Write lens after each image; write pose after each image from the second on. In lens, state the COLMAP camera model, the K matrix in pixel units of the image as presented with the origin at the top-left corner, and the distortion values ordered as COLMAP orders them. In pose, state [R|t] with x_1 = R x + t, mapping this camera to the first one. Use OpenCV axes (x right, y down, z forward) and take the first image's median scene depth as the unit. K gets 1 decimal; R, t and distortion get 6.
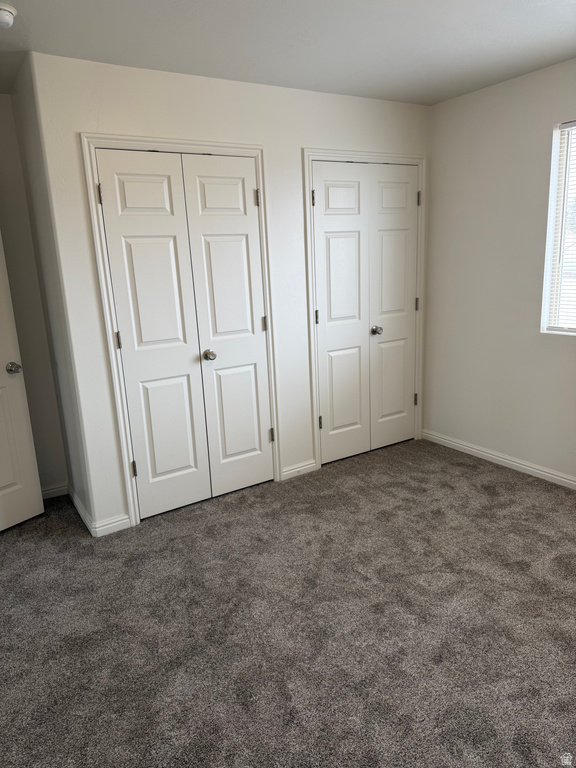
lens RADIAL K [[544.1, 0, 289.5], [0, 544.1, 381.0], [0, 0, 1]] dist [0.025132, -0.003868]
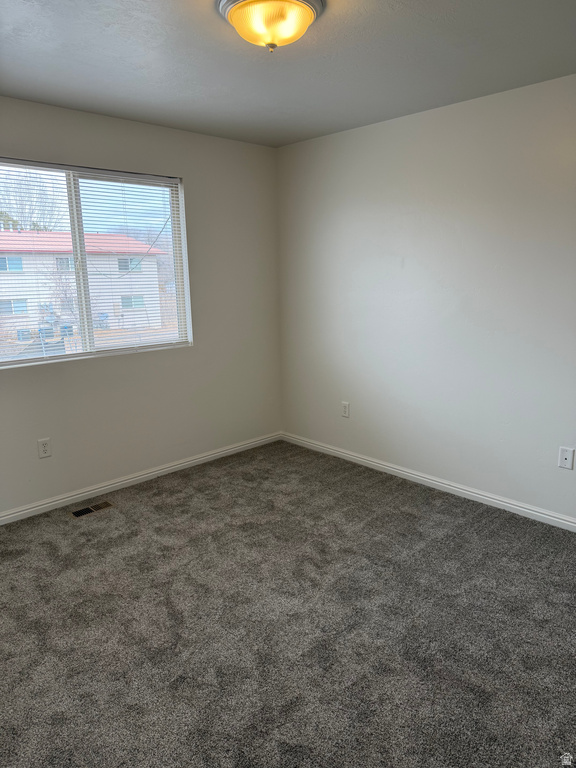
lens RADIAL K [[544.1, 0, 289.5], [0, 544.1, 381.0], [0, 0, 1]] dist [0.025132, -0.003868]
pose [[-0.167773, -0.157330, 0.973190, -0.810495], [0.259489, 0.945323, 0.197559, -0.184975], [-0.951061, 0.285678, -0.117774, 0.947243]]
